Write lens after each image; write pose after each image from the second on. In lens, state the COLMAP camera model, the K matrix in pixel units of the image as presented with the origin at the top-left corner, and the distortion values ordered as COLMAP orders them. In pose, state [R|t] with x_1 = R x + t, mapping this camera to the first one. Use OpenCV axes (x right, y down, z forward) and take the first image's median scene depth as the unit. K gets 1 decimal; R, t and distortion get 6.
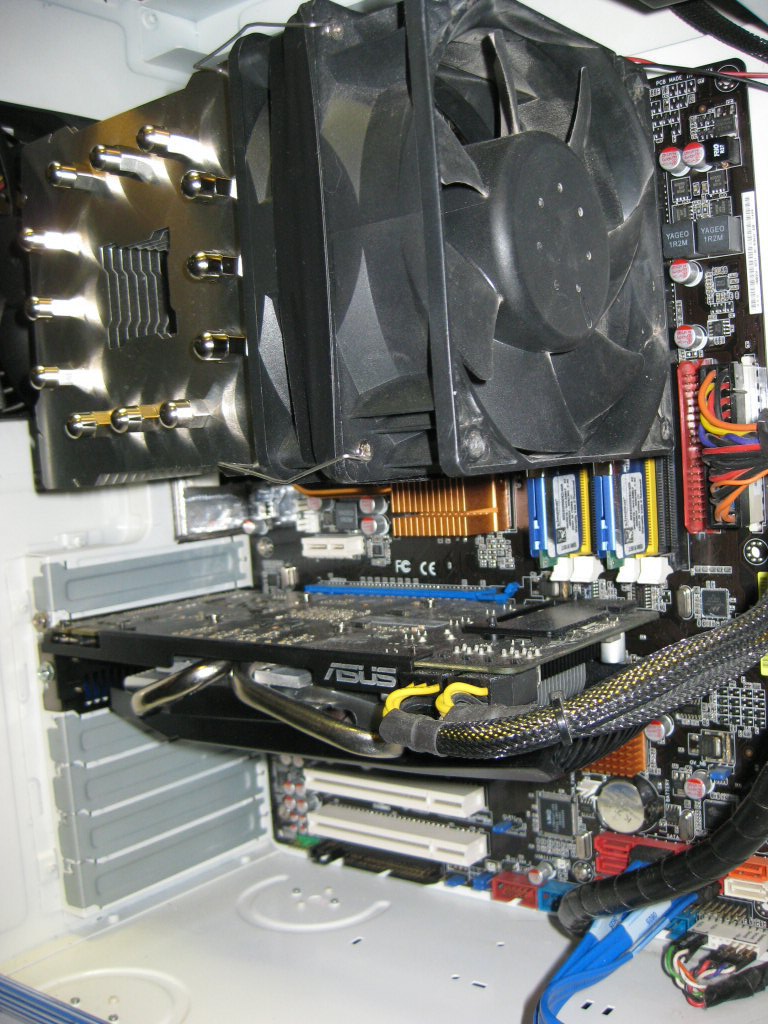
lens RADIAL K [[1122.0, 0, 384.0], [0, 1122.0, 512.0], [0, 0, 1]] dist [-0.188864, 0.139656]
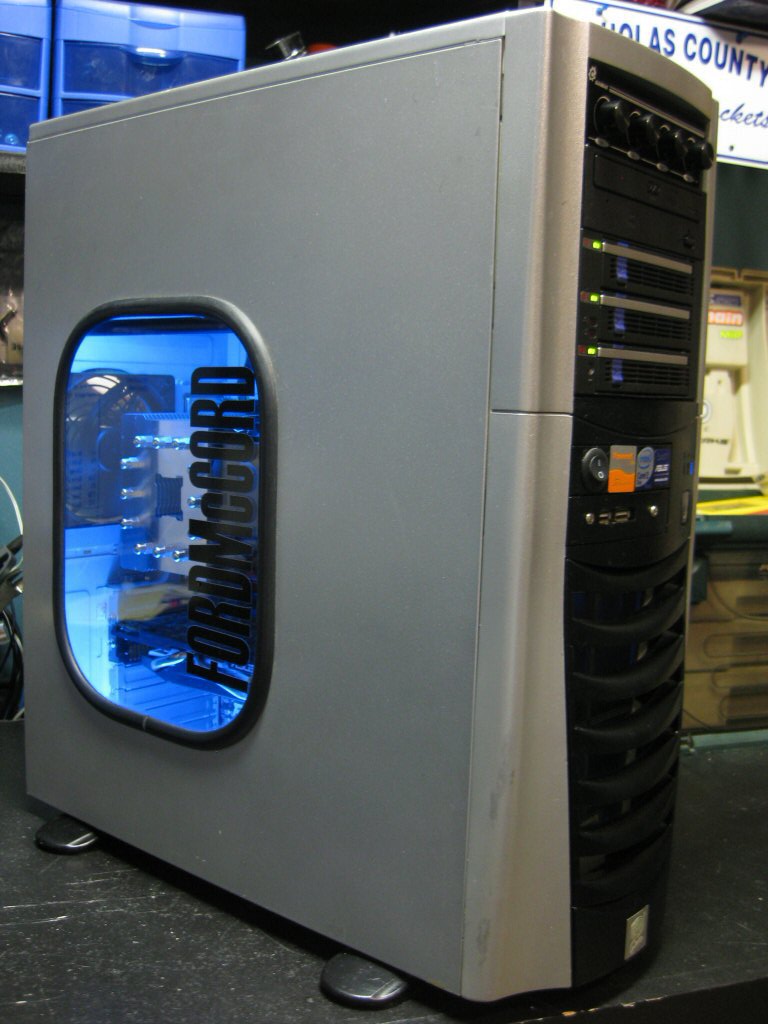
lens RADIAL K [[1122.0, 0, 384.0], [0, 1122.0, 512.0], [0, 0, 1]] dist [-0.188864, 0.139656]
pose [[0.994437, 0.102322, -0.025015, 0.220366], [-0.100925, 0.993540, 0.051889, -0.249284], [0.030163, -0.049076, 0.998340, -1.011240]]
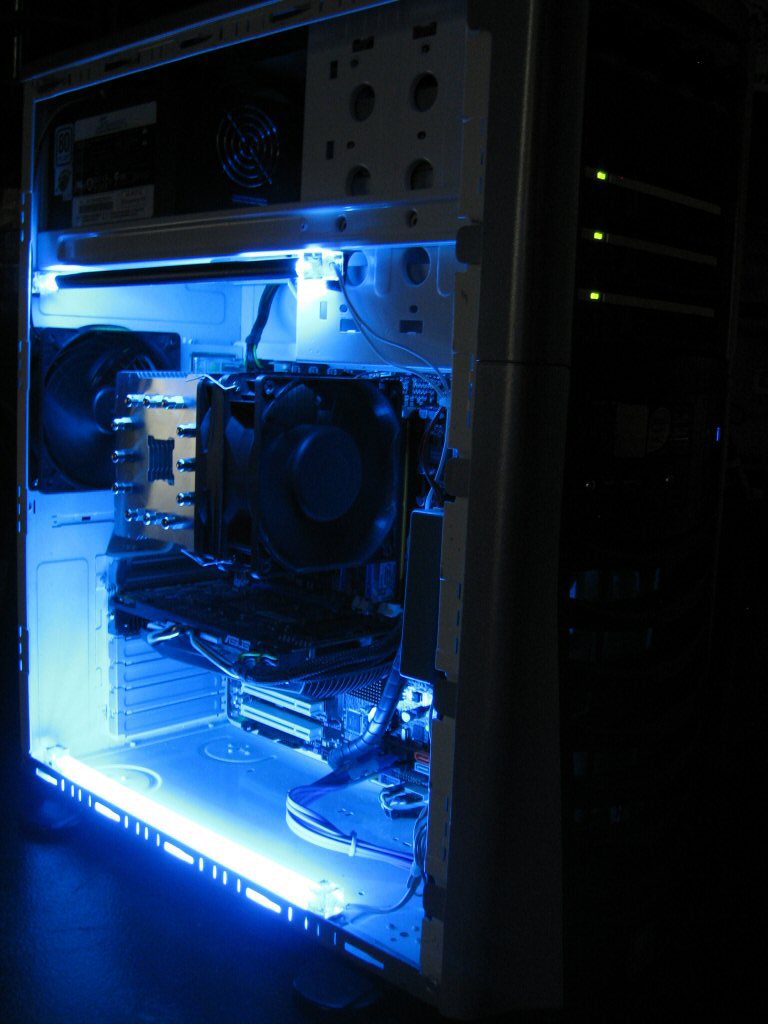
lens RADIAL K [[1122.0, 0, 384.0], [0, 1122.0, 512.0], [0, 0, 1]] dist [-0.188864, 0.139656]
pose [[0.988728, 0.120085, -0.089419, 0.318976], [-0.113119, 0.990413, 0.079288, -0.239307], [0.098083, -0.068279, 0.992833, -0.874610]]
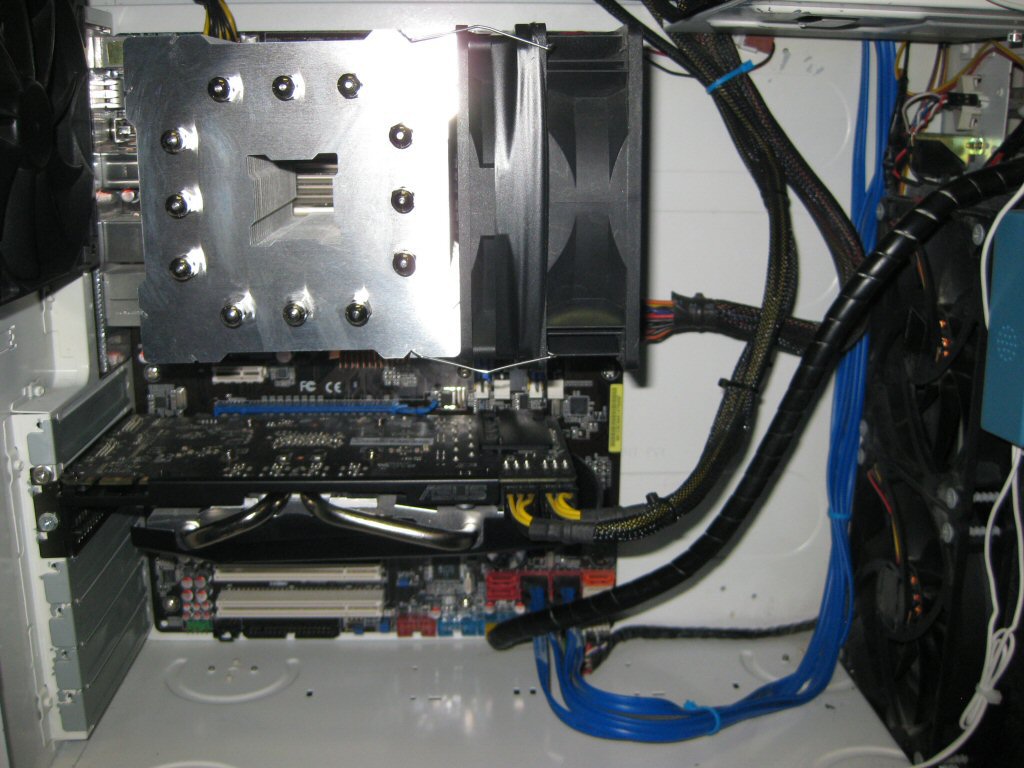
lens RADIAL K [[1122.0, 0, 517.5], [0, 1122.0, 387.8], [0, 0, 1]] dist [-0.188864, 0.139656]
pose [[0.754265, -0.086802, 0.650807, -0.603517], [-0.014342, 0.988808, 0.148505, -0.133404], [-0.656414, -0.121346, 0.744578, -0.040351]]
